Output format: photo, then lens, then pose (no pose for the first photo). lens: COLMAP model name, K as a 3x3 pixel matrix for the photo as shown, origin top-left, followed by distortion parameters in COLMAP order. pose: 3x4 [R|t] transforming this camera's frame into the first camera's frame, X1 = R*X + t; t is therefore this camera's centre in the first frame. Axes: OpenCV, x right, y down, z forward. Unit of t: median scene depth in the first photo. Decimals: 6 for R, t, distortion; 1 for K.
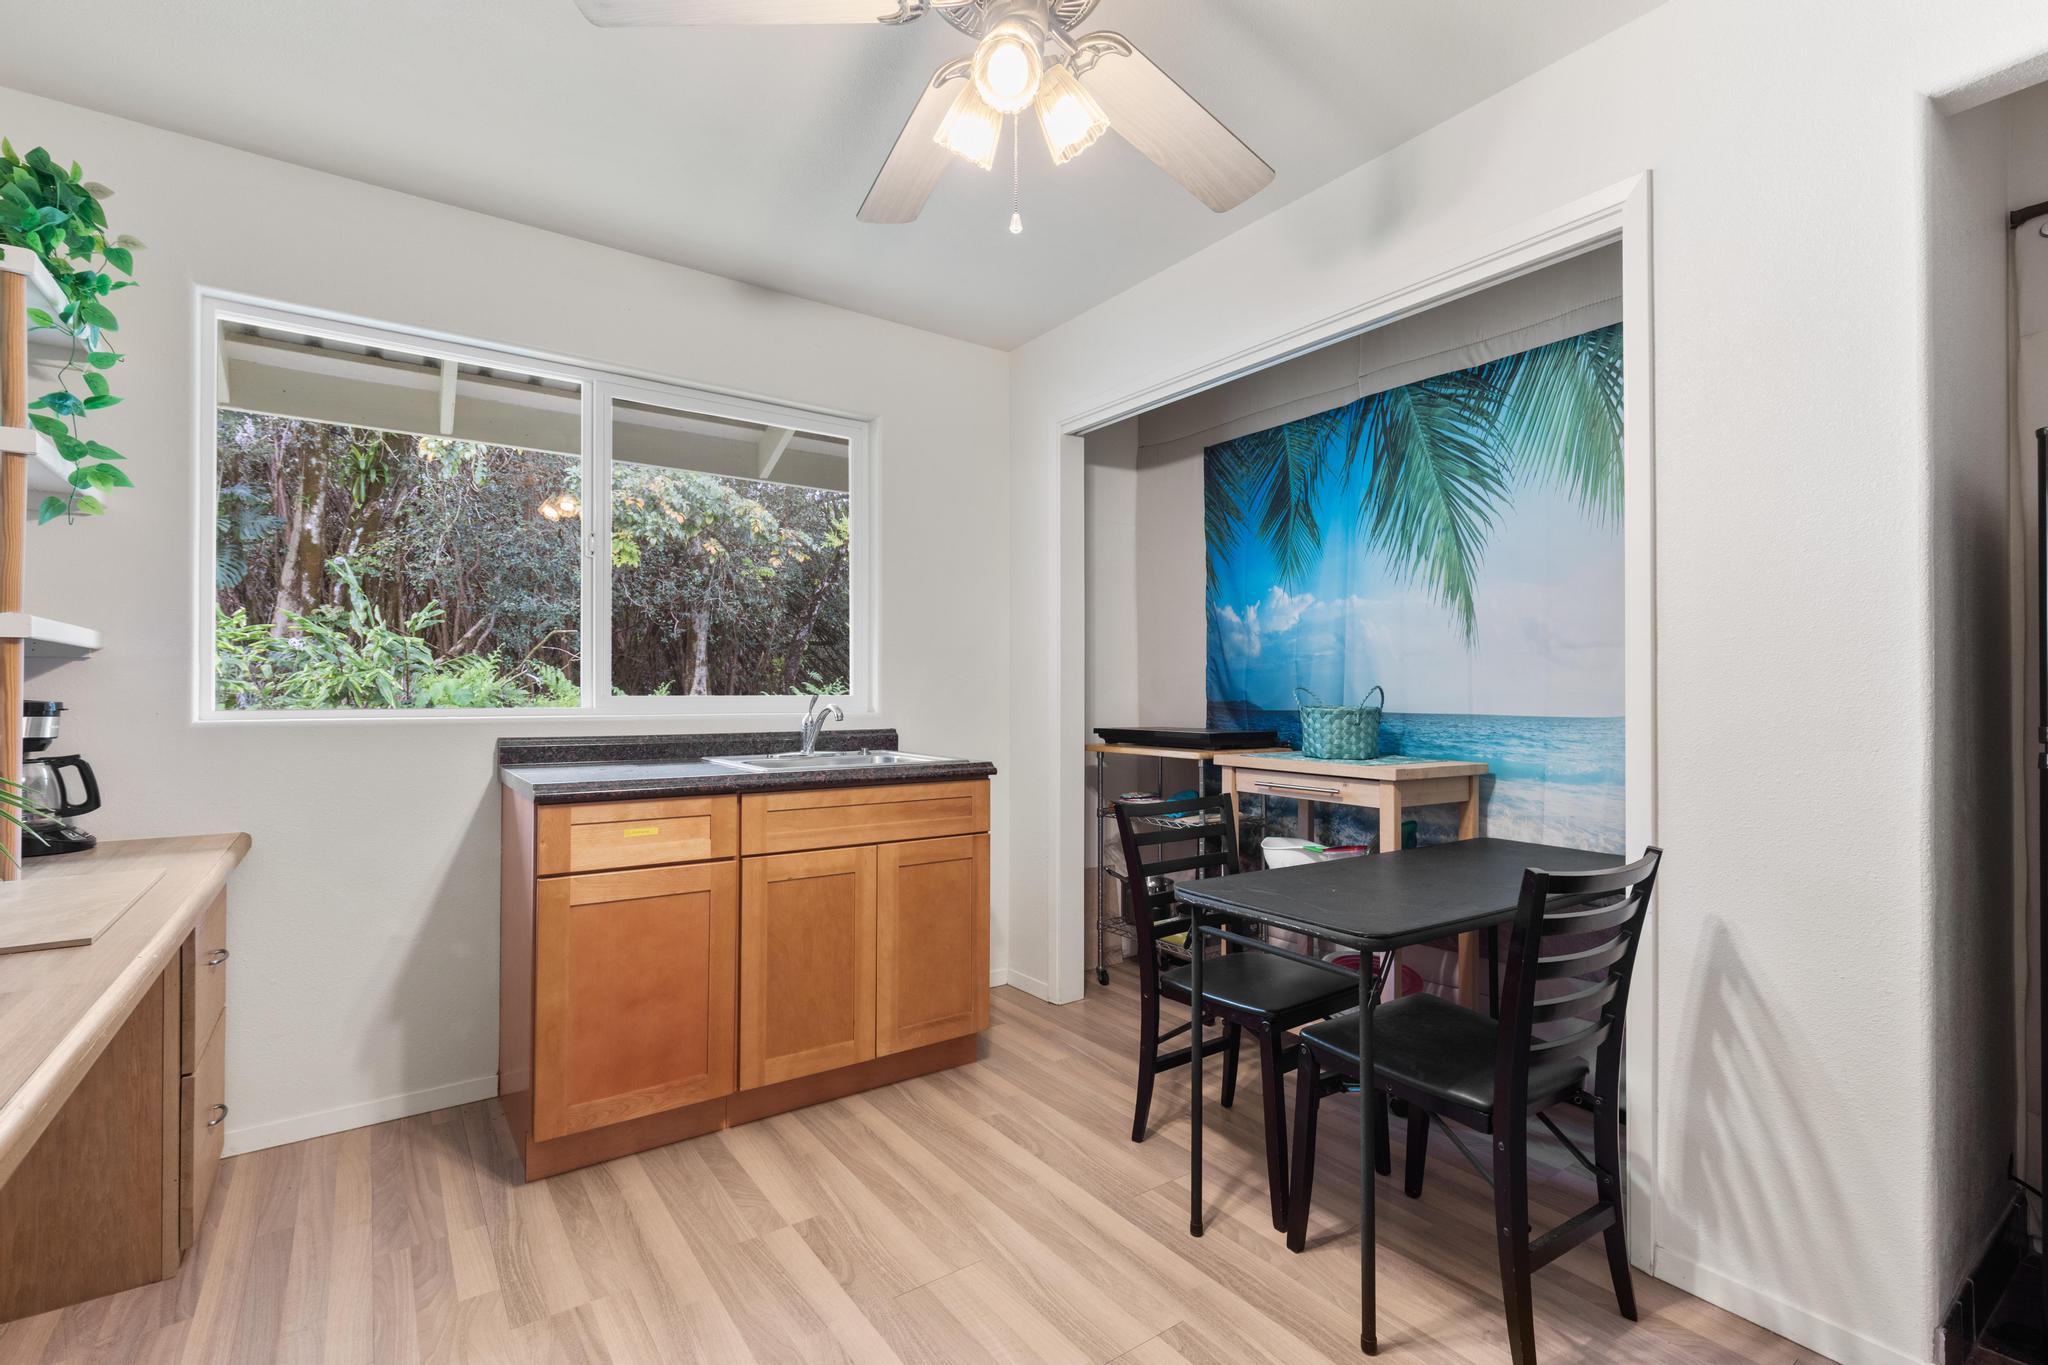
lens RADIAL K [[912.6, 0, 1008.5], [0, 912.6, 685.8], [0, 0, 1]] dist [0.000917, -0.001042]
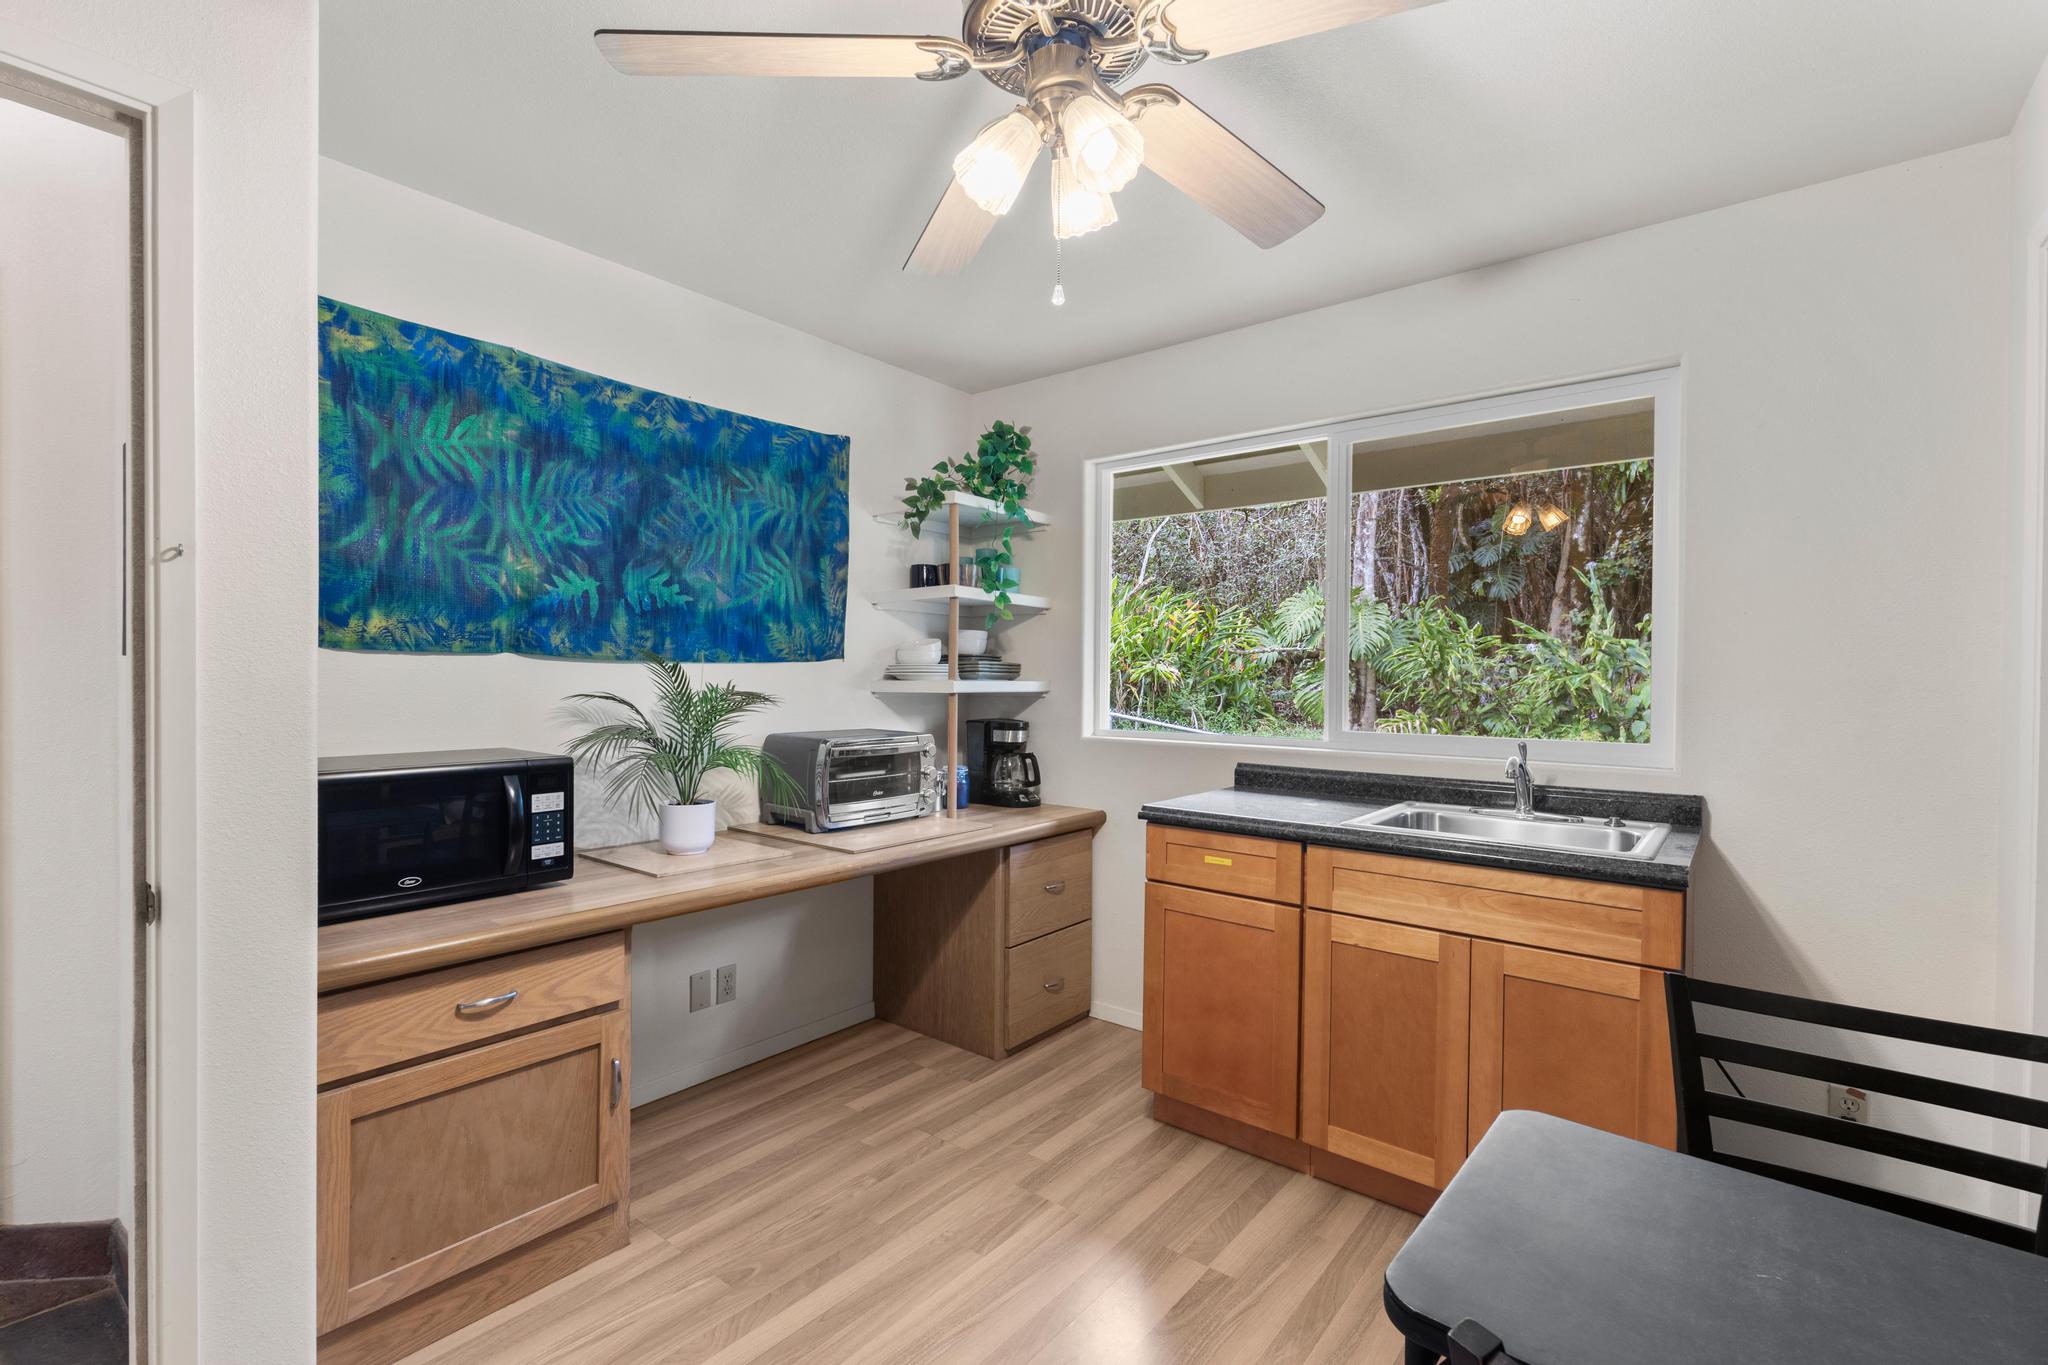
lens RADIAL K [[912.6, 0, 1008.5], [0, 912.6, 685.8], [0, 0, 1]] dist [0.000917, -0.001042]
pose [[0.269788, 0.011318, -0.962853, 0.569274], [-0.001146, 0.999934, 0.011432, -0.063436], [0.962919, -0.001981, 0.269783, 0.420837]]
